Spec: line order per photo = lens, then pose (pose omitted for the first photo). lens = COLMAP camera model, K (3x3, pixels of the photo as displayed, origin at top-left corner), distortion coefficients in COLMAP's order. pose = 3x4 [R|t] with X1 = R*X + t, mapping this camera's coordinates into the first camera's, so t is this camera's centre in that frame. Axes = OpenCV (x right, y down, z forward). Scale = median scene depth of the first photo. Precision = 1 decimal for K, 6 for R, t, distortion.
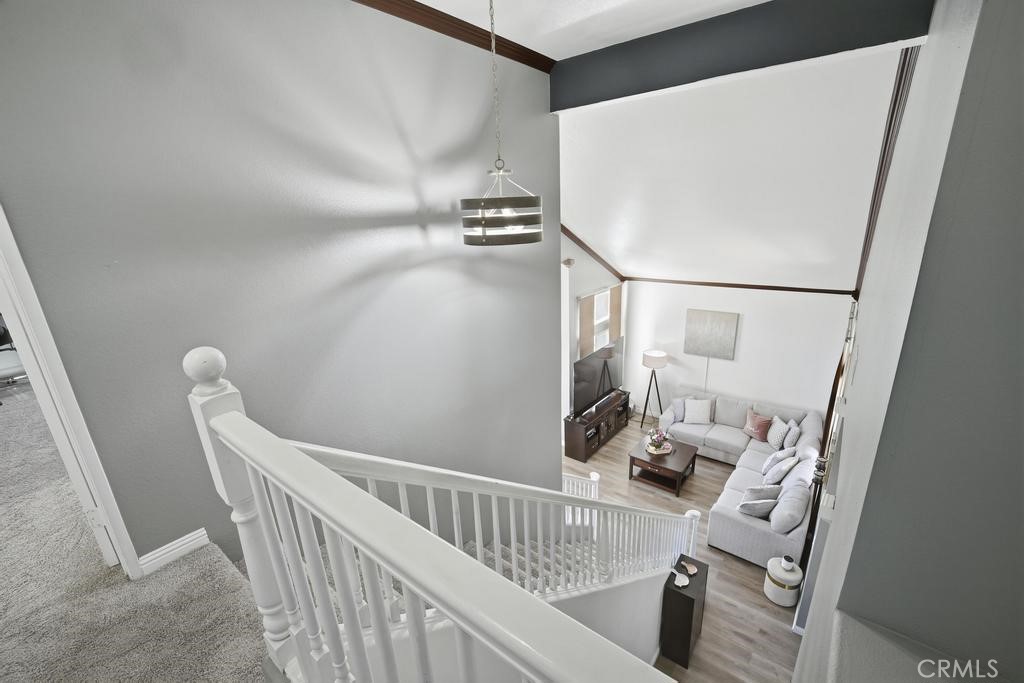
lens RADIAL K [[430.7, 0, 514.4], [0, 430.7, 346.4], [0, 0, 1]] dist [-0.003014, -0.005838]
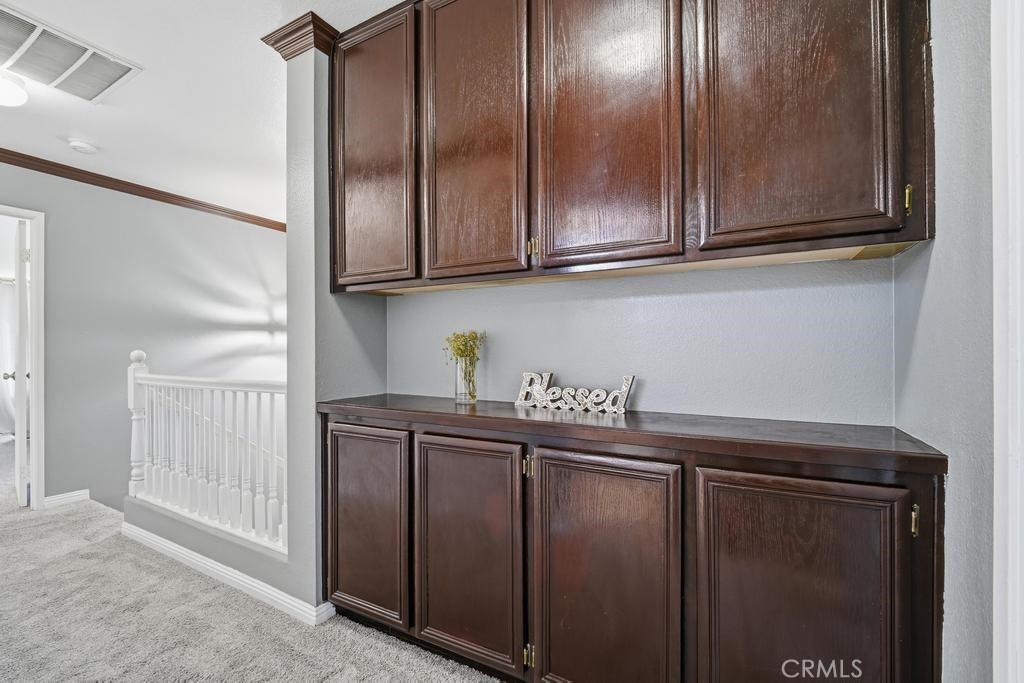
lens RADIAL K [[430.7, 0, 511.1], [0, 430.7, 342.2], [0, 0, 1]] dist [-0.003014, -0.005838]
pose [[0.985003, 0.043291, 0.167016, 0.494746], [0.012022, 0.948436, -0.316741, 0.350769], [-0.172116, 0.313999, 0.933692, -0.841170]]
